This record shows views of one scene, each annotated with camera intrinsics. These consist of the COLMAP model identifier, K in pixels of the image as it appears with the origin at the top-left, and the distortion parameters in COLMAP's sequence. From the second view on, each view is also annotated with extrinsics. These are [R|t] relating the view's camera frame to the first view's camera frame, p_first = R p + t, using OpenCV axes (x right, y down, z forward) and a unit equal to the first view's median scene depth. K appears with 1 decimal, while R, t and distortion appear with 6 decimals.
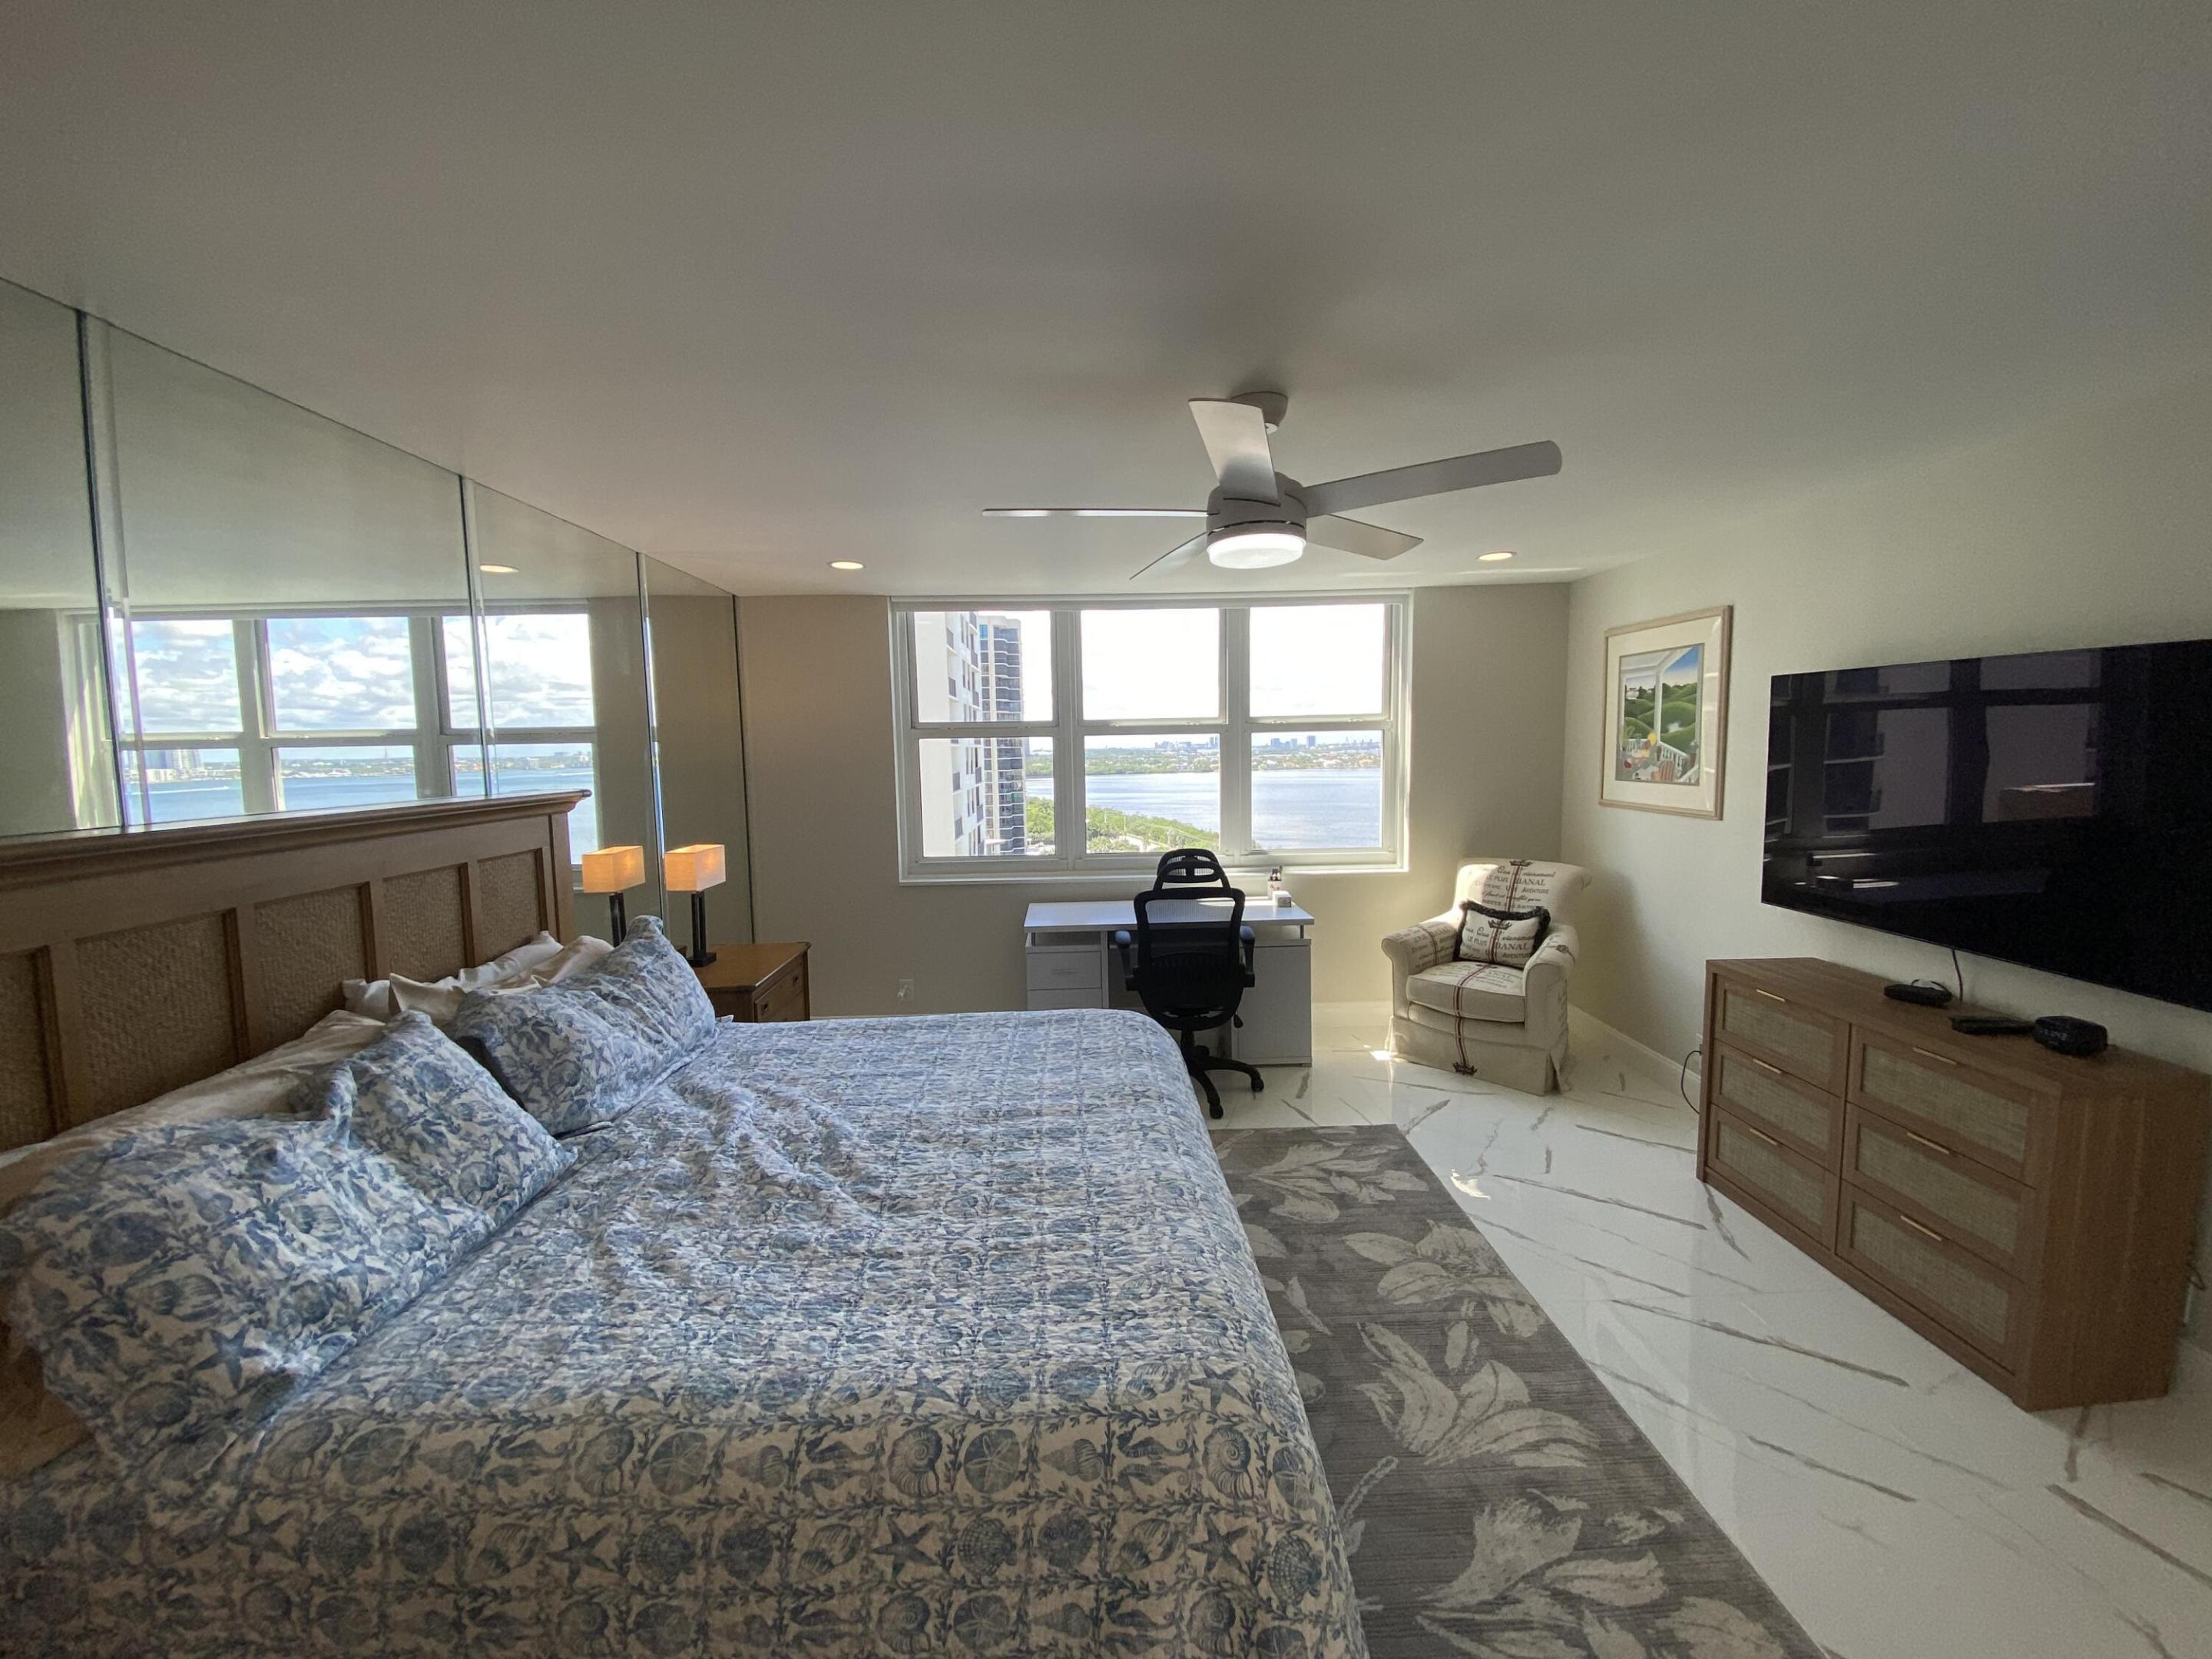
lens RADIAL K [[895.7, 0, 1112.5], [0, 895.7, 818.0], [0, 0, 1]] dist [0.012050, -0.016159]
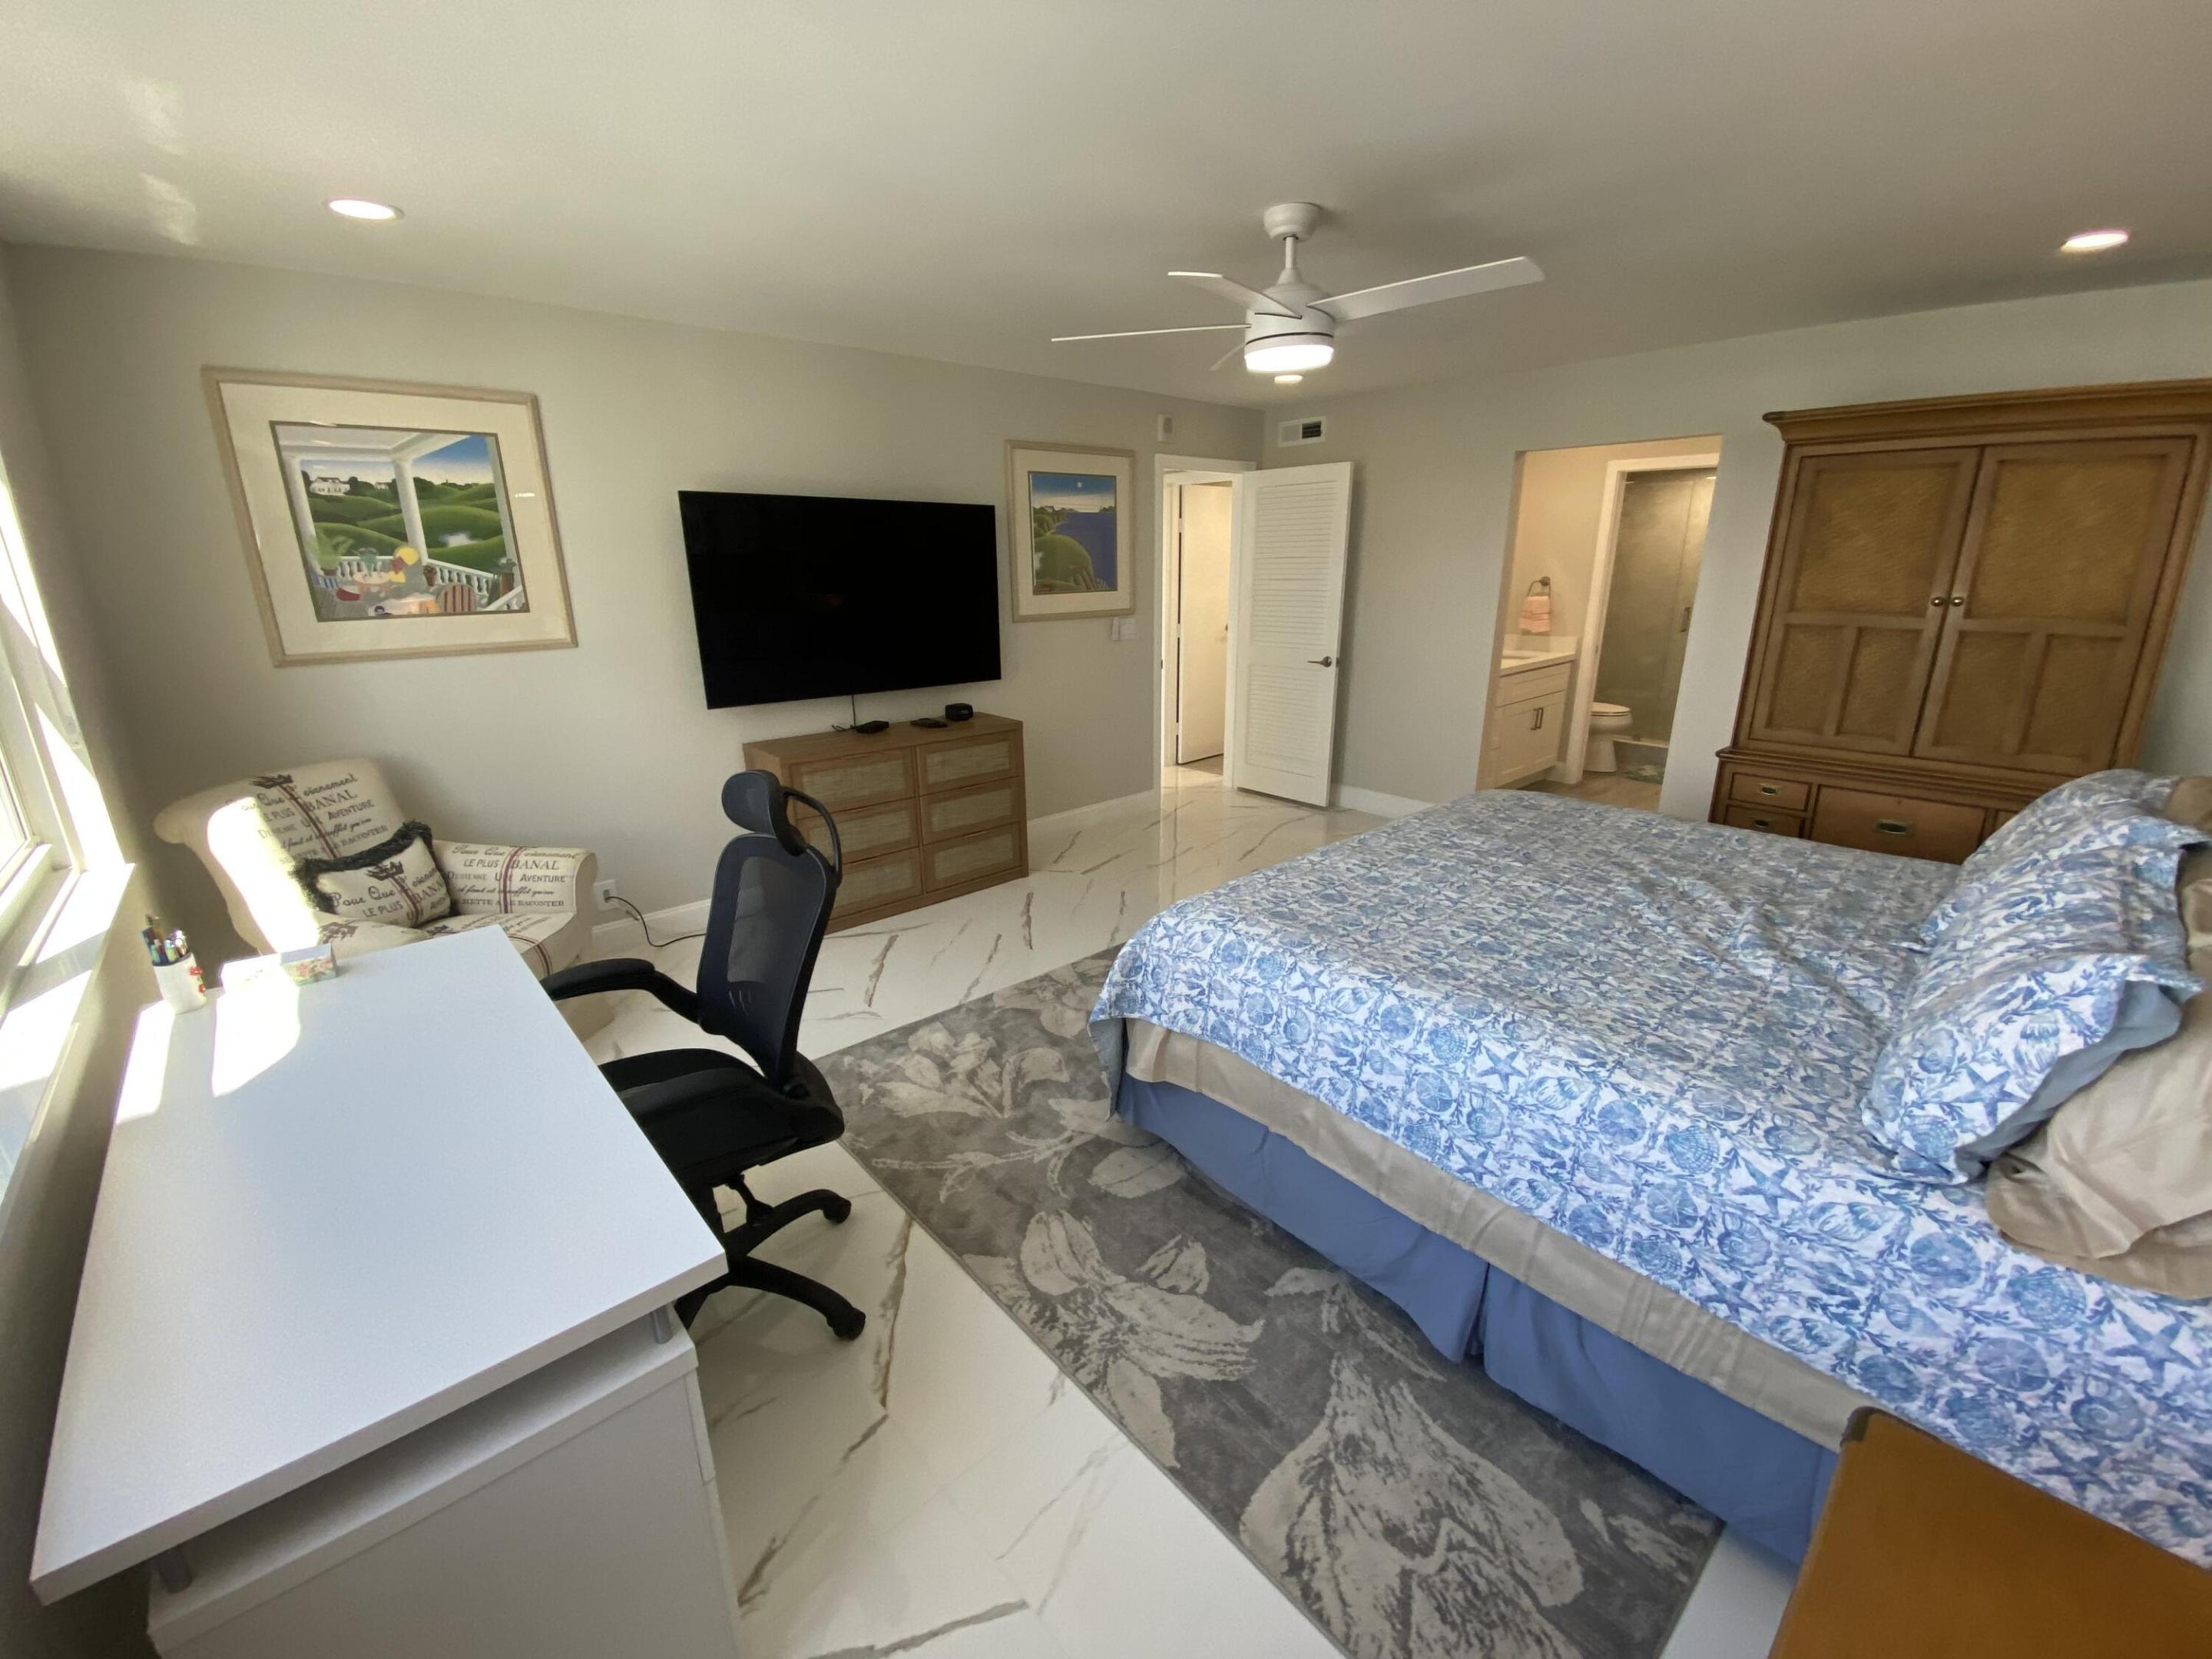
lens RADIAL K [[895.7, 0, 1099.2], [0, 895.7, 827.6], [0, 0, 1]] dist [0.012050, -0.016159]
pose [[-0.633595, -0.200068, 0.747349, -0.366213], [0.086652, 0.941556, 0.325521, -0.073389], [-0.768797, 0.271007, -0.579229, 1.123735]]
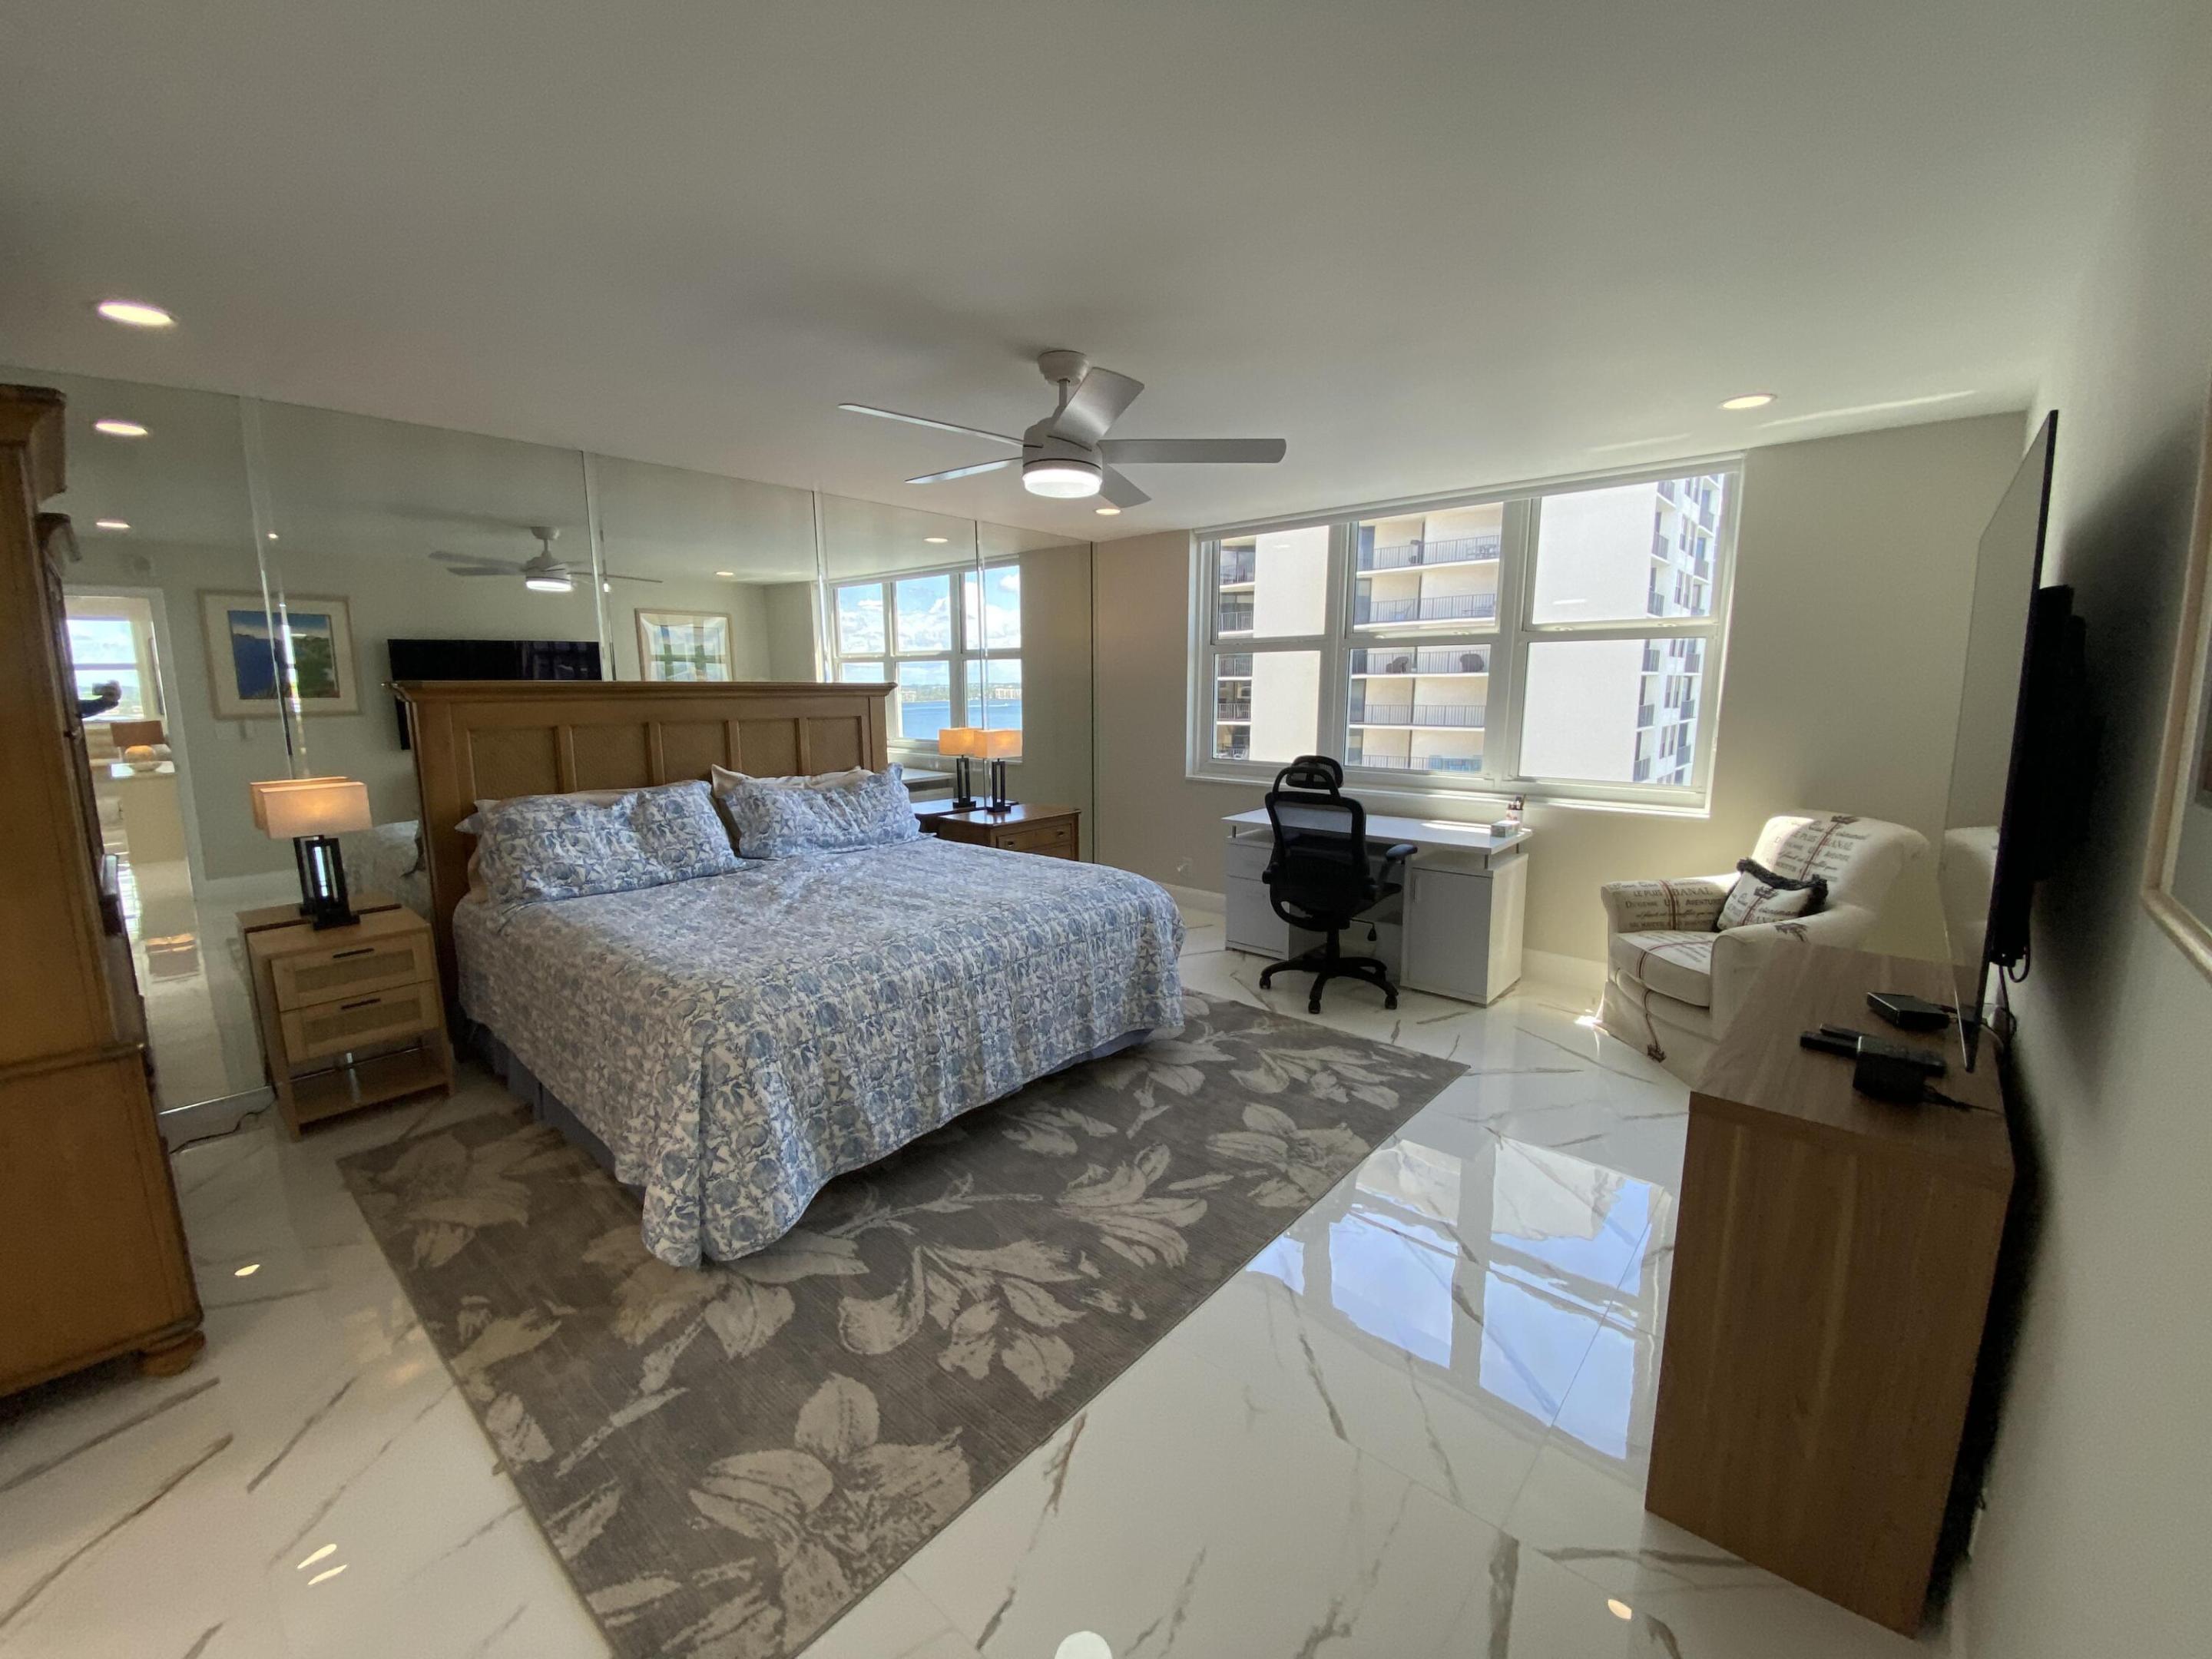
lens RADIAL K [[895.7, 0, 1105.3], [0, 895.7, 834.1], [0, 0, 1]] dist [0.012050, -0.016159]
pose [[0.731656, 0.127612, -0.669623, 0.605183], [-0.066330, 0.990987, 0.116380, 0.020143], [0.678439, -0.040734, 0.733526, 0.070929]]
